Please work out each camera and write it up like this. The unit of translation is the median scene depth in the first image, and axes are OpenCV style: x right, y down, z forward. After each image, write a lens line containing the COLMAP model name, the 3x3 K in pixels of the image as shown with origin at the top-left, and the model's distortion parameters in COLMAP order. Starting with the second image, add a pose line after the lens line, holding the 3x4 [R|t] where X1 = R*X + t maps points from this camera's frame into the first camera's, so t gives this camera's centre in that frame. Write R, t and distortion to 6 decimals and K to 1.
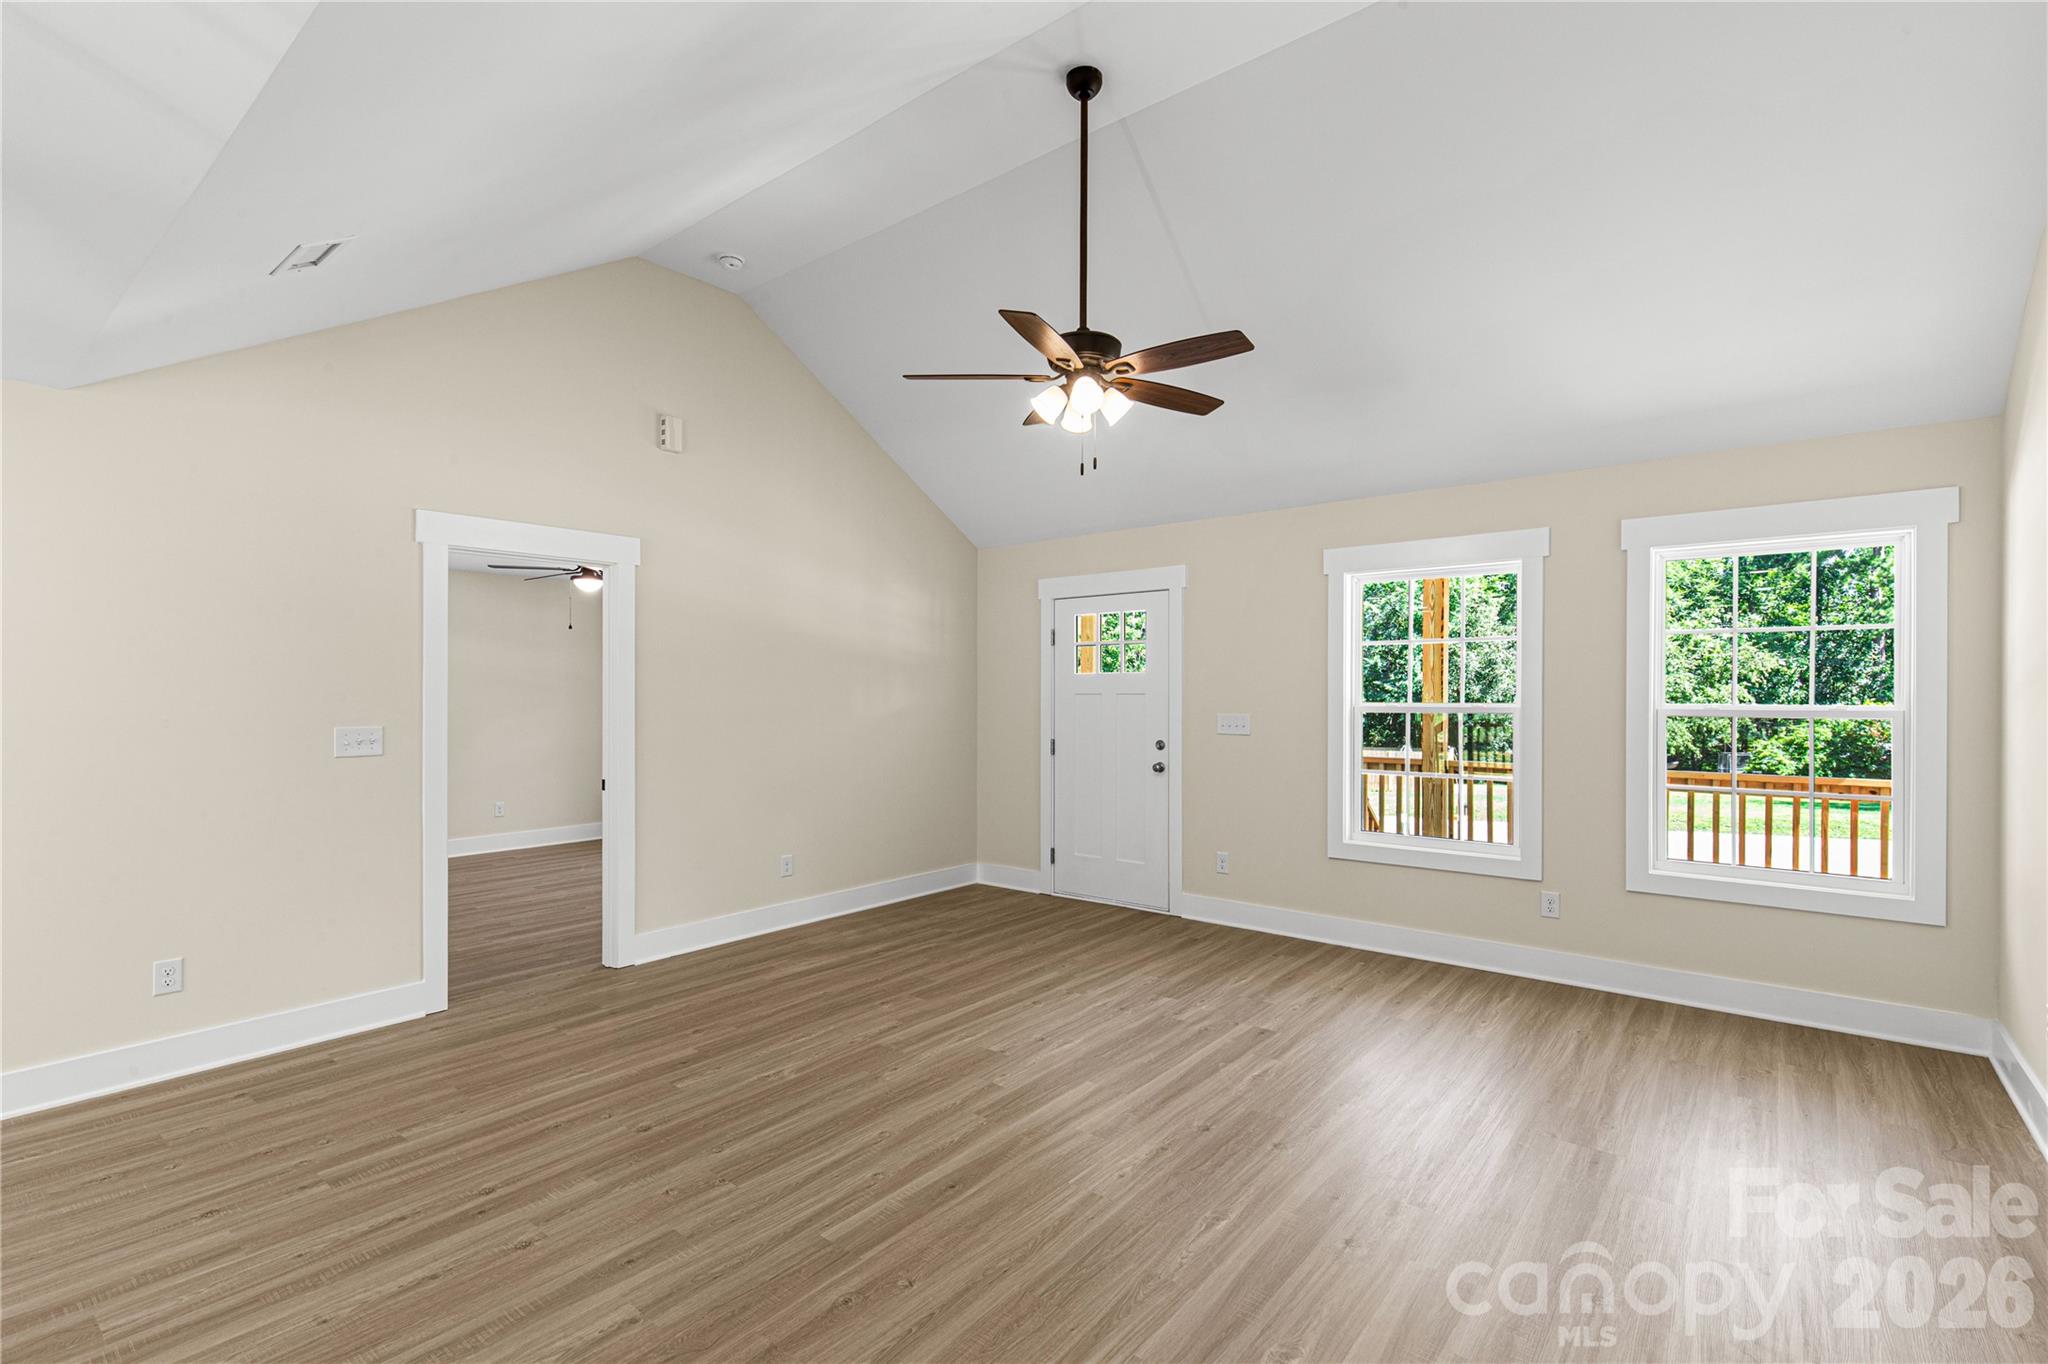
lens RADIAL K [[936.9, 0, 1054.9], [0, 936.9, 712.6], [0, 0, 1]] dist [0.009558, -0.002353]
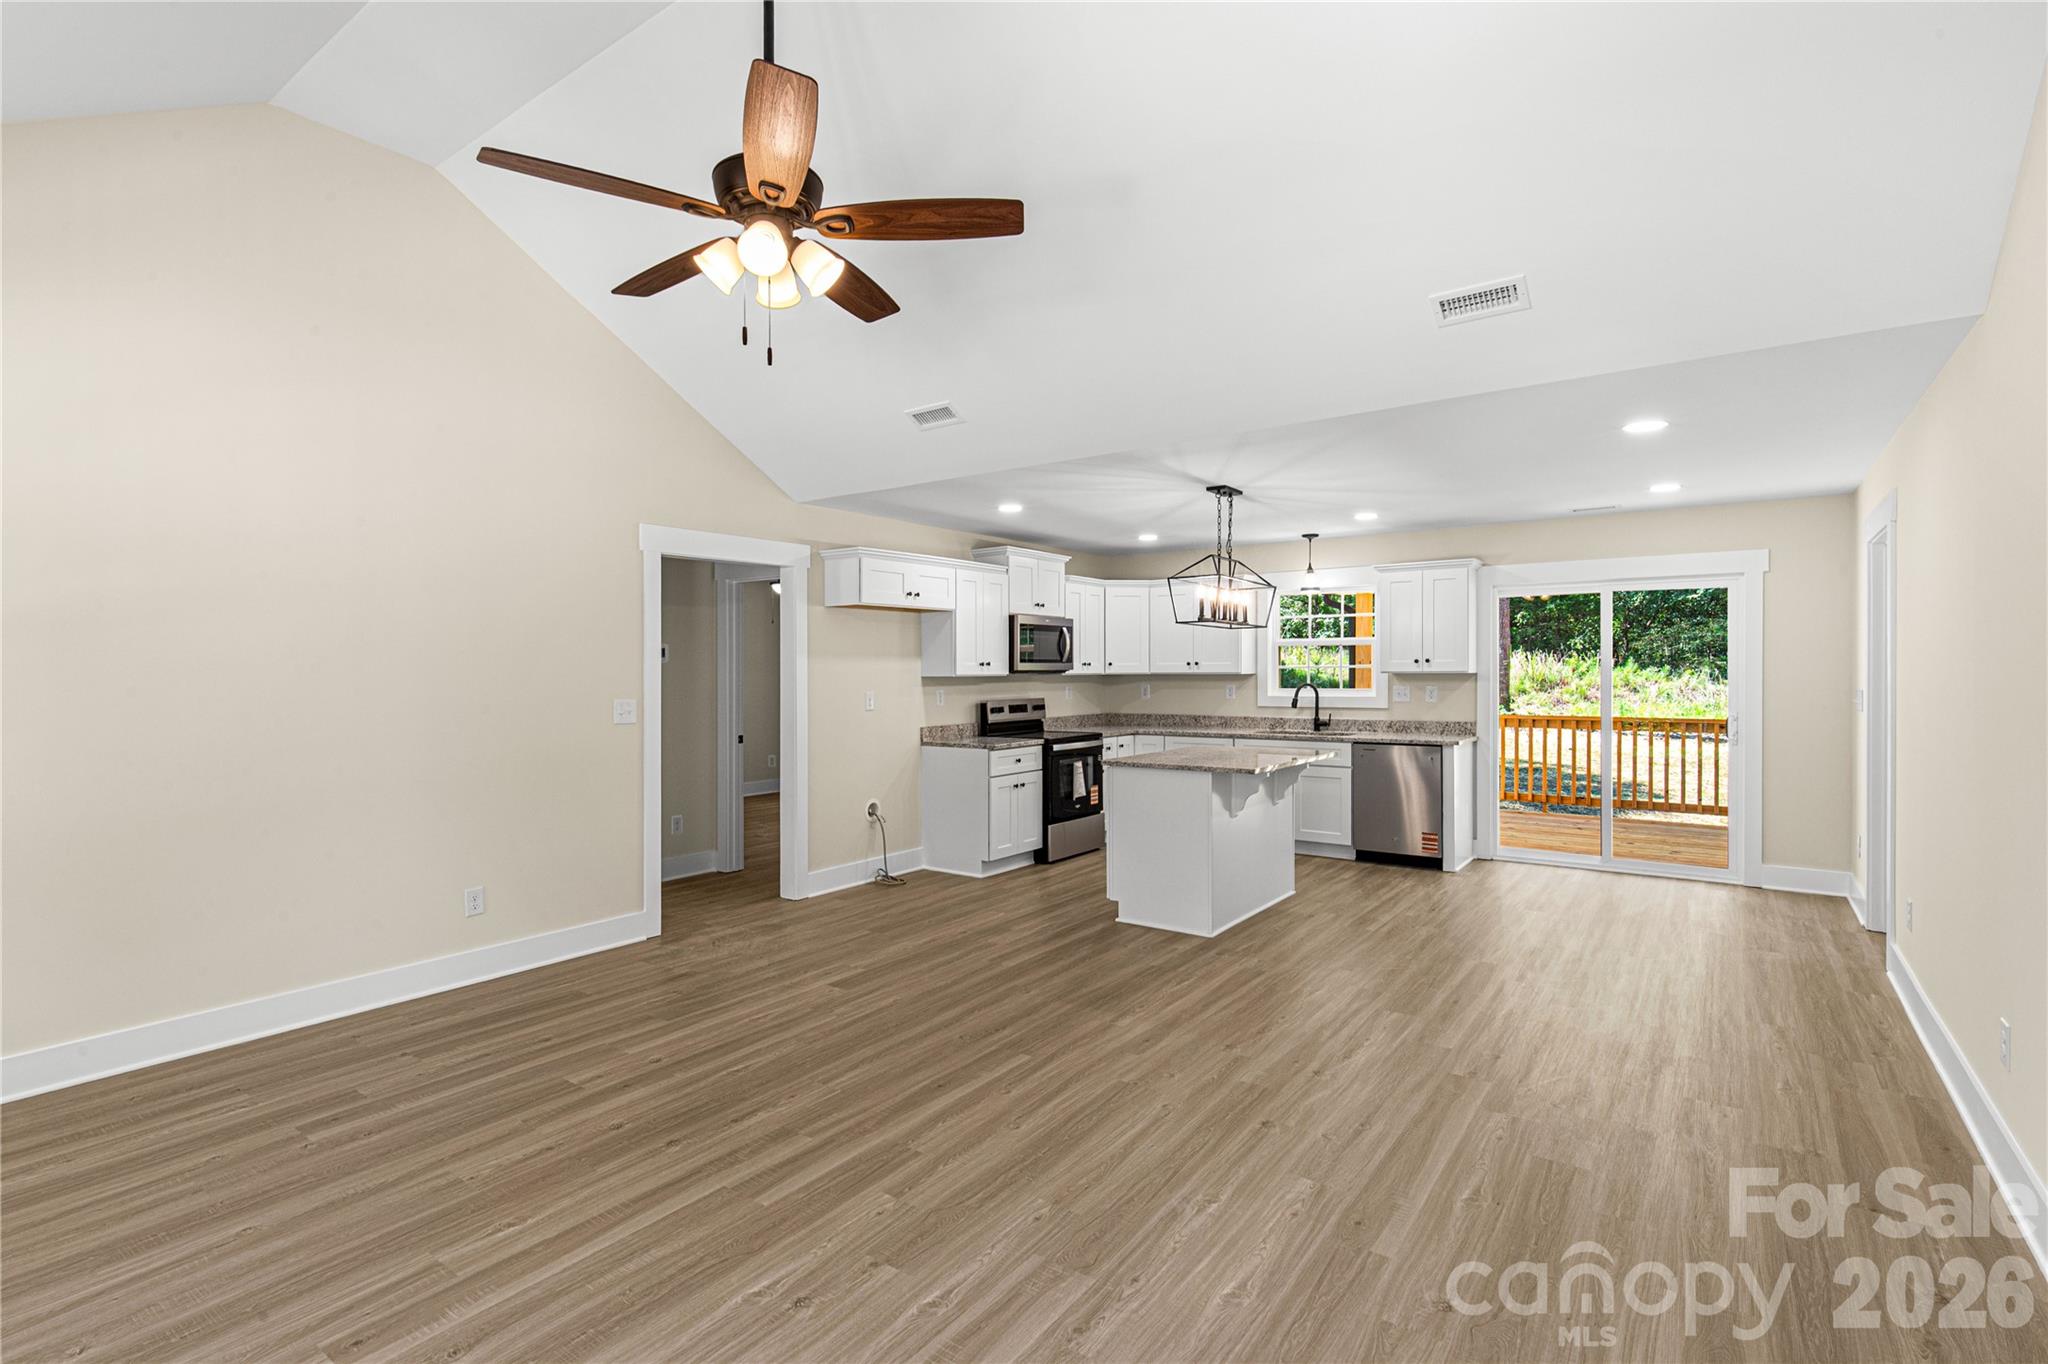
lens RADIAL K [[936.9, 0, 1048.5], [0, 936.9, 708.8], [0, 0, 1]] dist [0.009558, -0.002353]
pose [[-0.998874, 0.010904, -0.046170, -0.116344], [0.007746, 0.997652, 0.068042, -0.033897], [0.046804, 0.067608, -0.996614, 1.278199]]
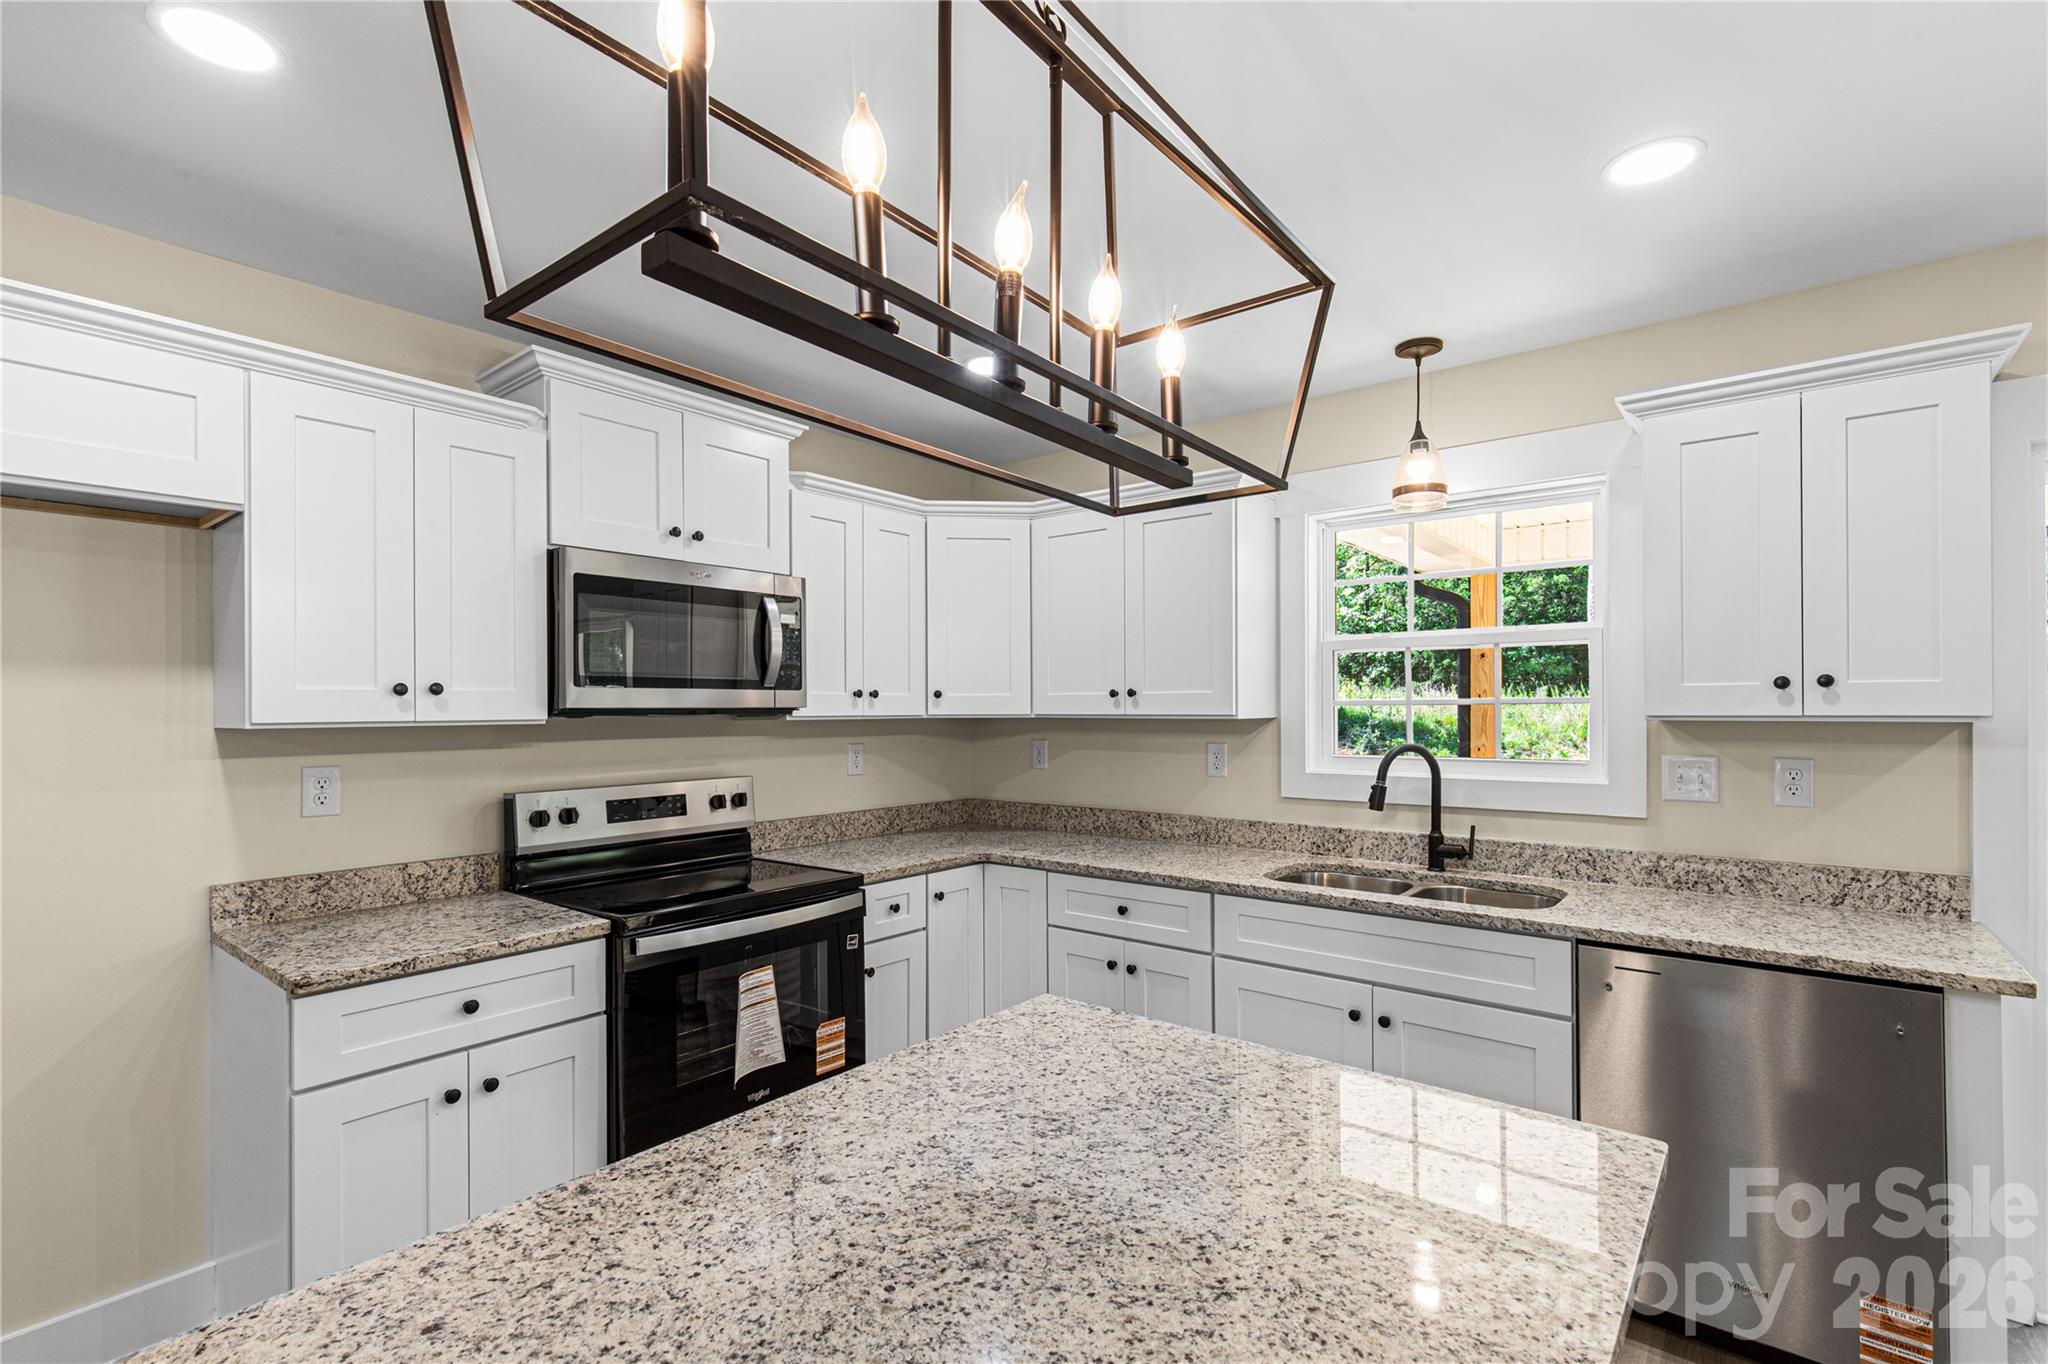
lens RADIAL K [[936.9, 0, 1056.7], [0, 936.9, 704.8], [0, 0, 1]] dist [0.009558, -0.002353]
pose [[-0.999958, 0.005350, -0.007447, -0.409542], [0.005169, 0.999696, 0.024096, -0.005145], [0.007574, 0.024056, -0.999682, 0.268620]]
